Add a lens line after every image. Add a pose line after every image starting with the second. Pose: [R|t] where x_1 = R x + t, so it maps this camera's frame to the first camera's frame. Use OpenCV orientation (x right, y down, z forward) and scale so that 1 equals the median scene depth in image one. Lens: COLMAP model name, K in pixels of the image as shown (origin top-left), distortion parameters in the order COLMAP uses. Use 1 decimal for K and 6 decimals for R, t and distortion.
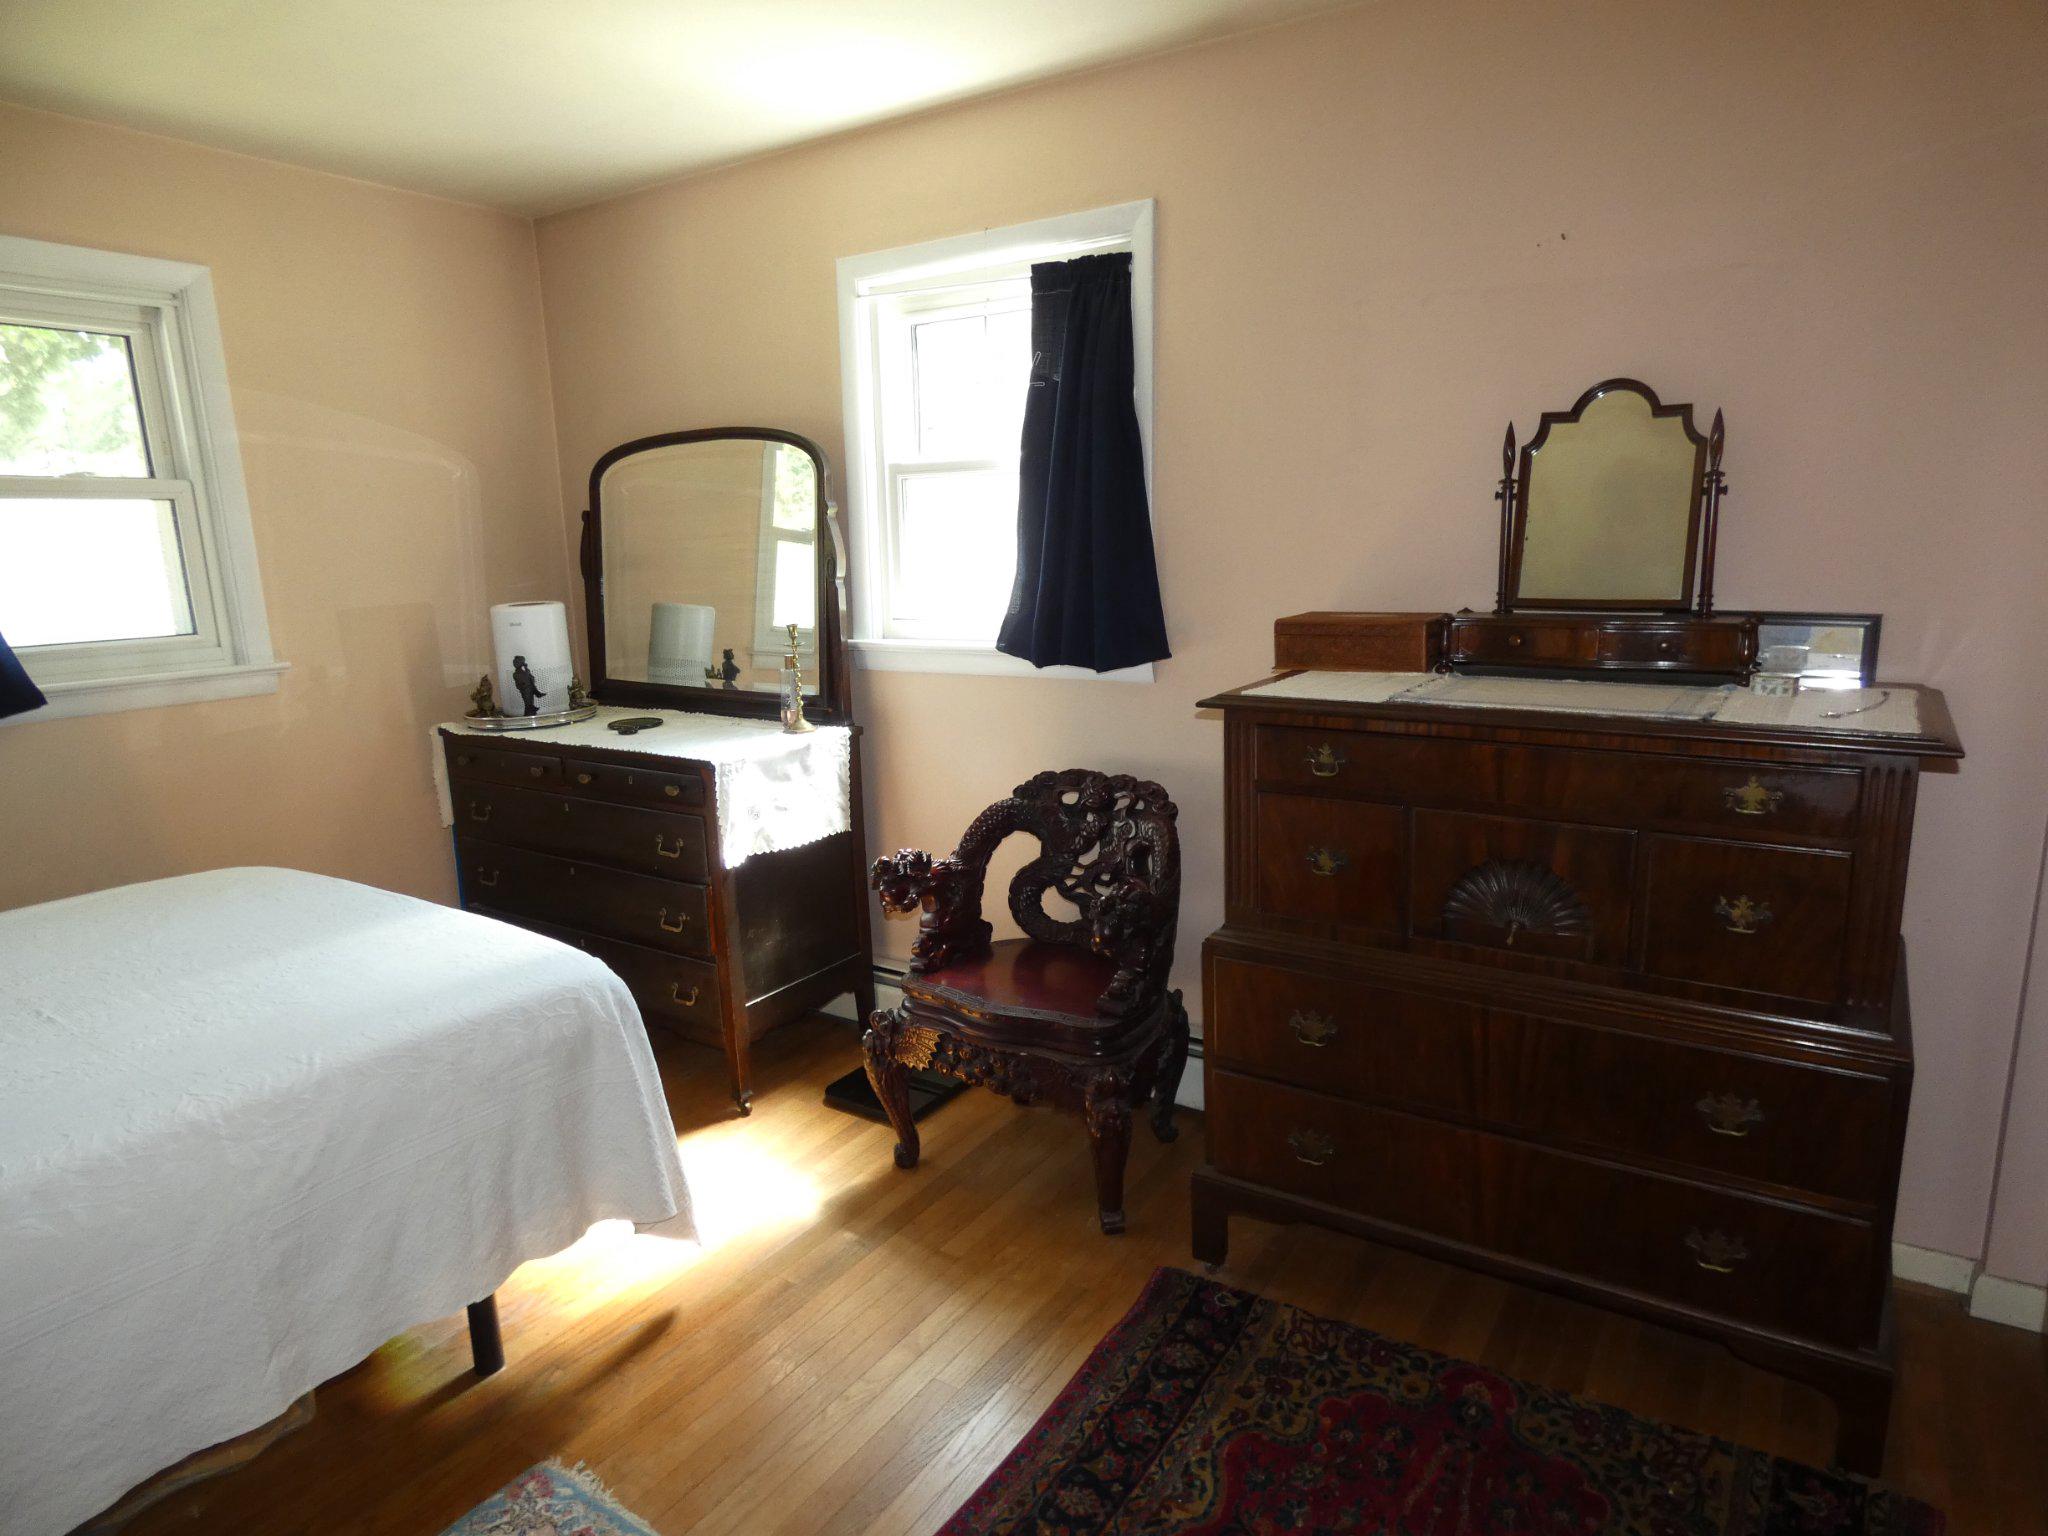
lens RADIAL K [[1221.0, 0, 1015.7], [0, 1221.0, 773.7], [0, 0, 1]] dist [-0.003812, 0.046625]
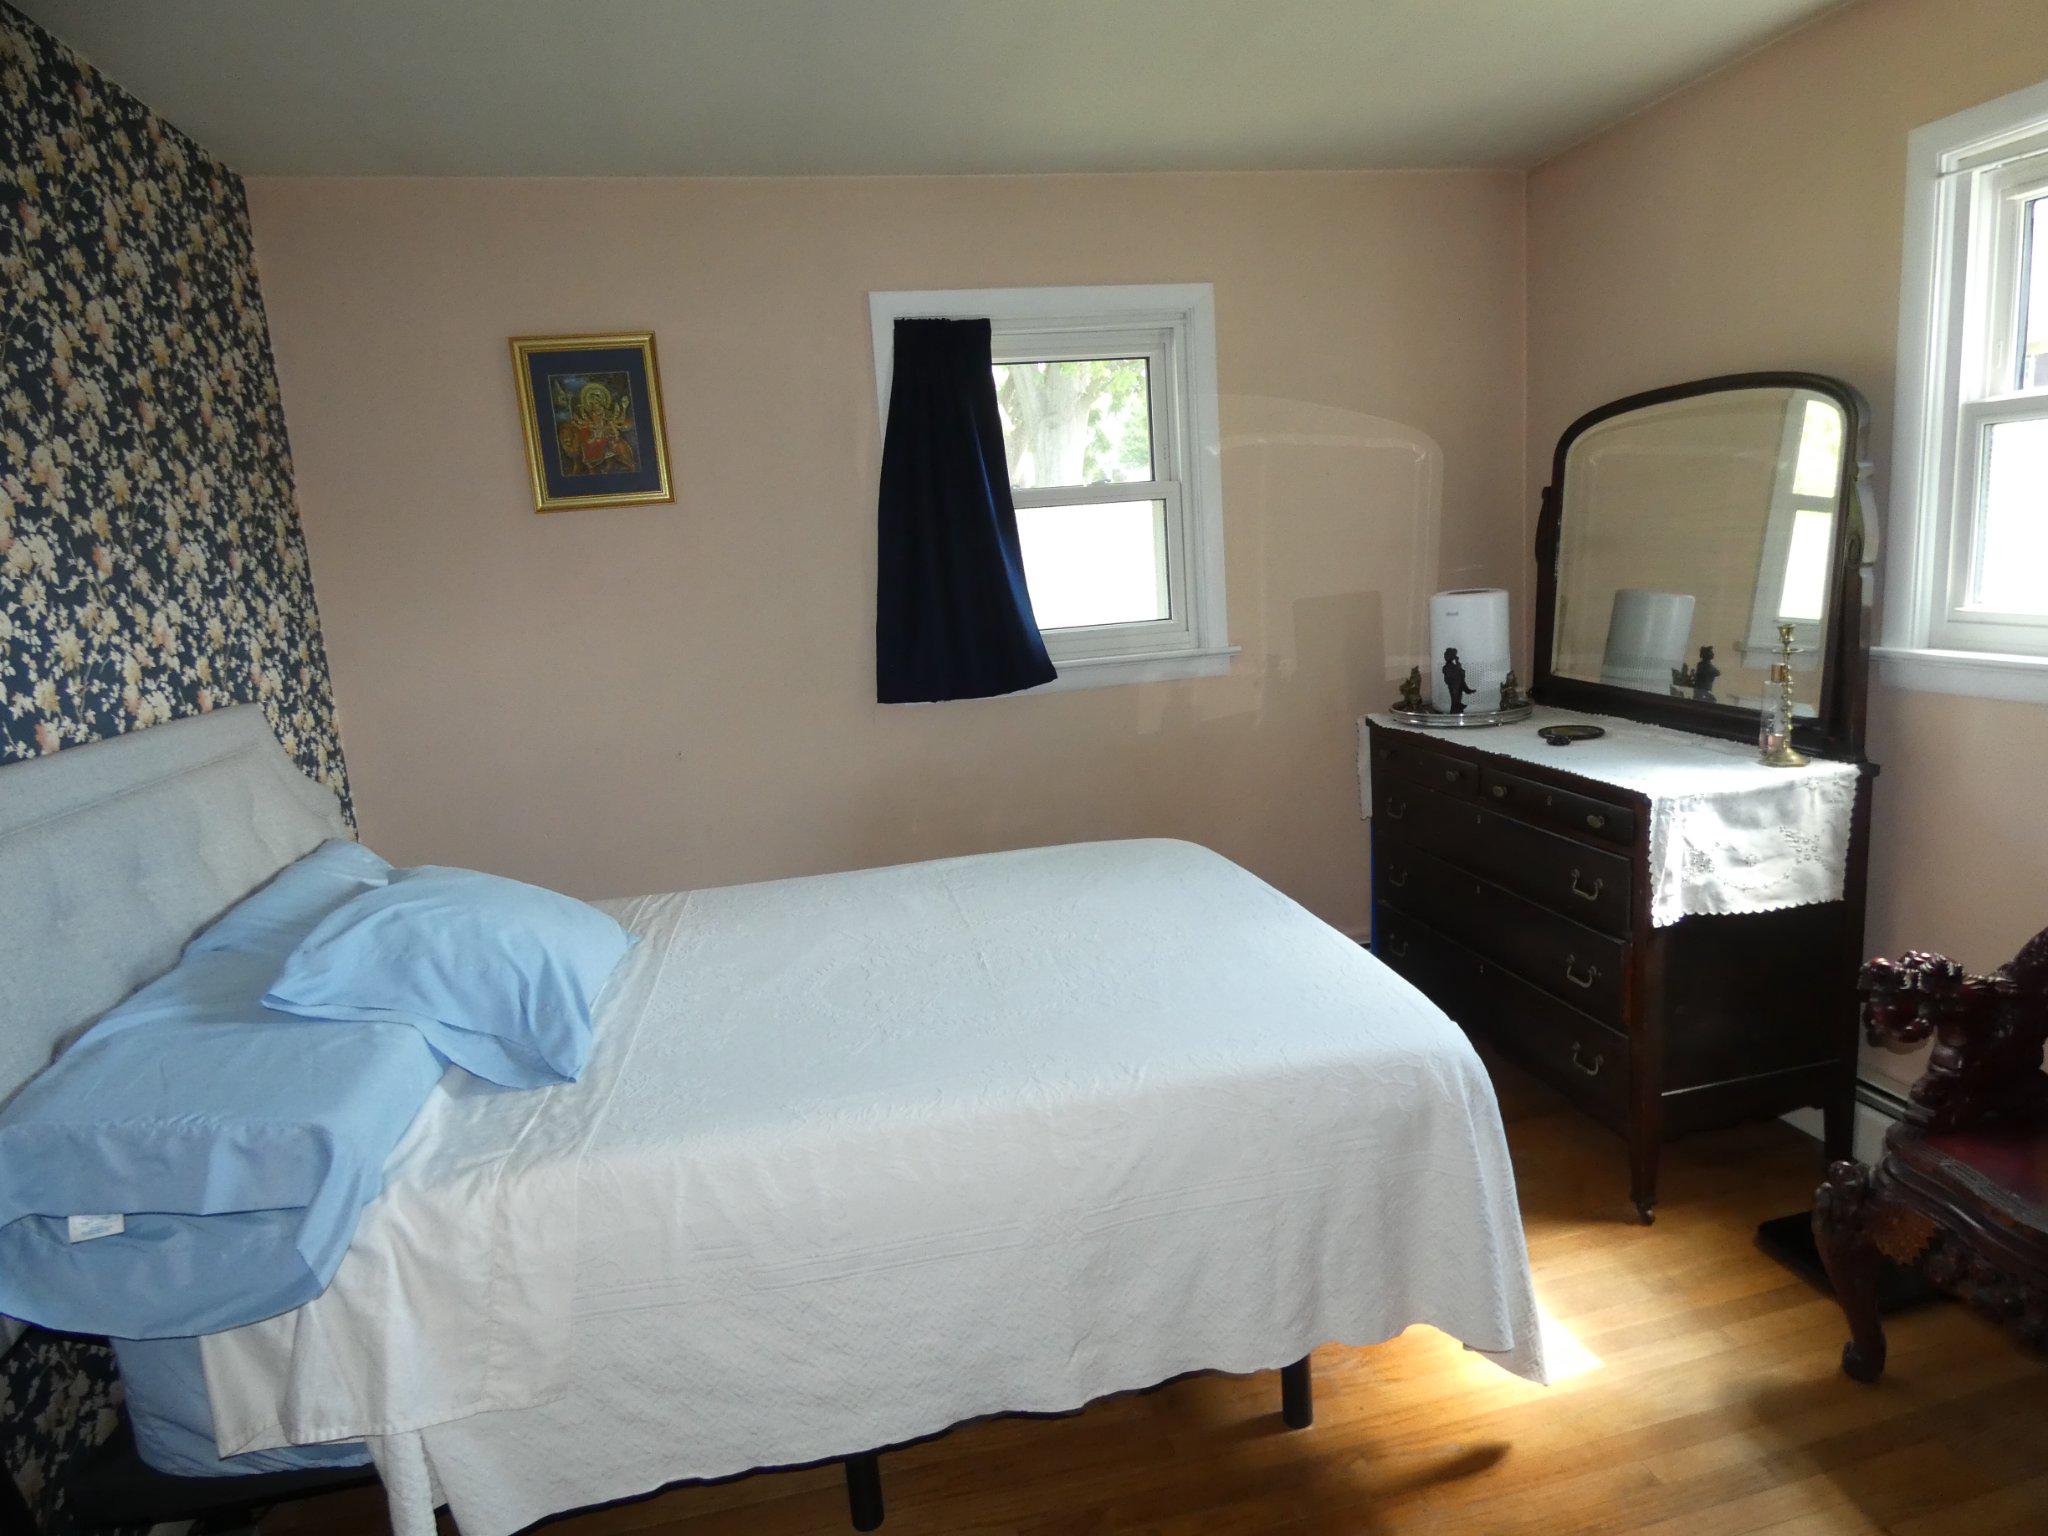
lens RADIAL K [[1206.7, 0, 1034.6], [0, 1206.7, 759.7], [0, 0, 1]] dist [-0.006623, -0.020606]
pose [[0.721331, 0.105198, -0.684554, 0.000982], [-0.095780, 0.994052, 0.051833, -0.032448], [0.685935, 0.028178, 0.727117, 0.131009]]
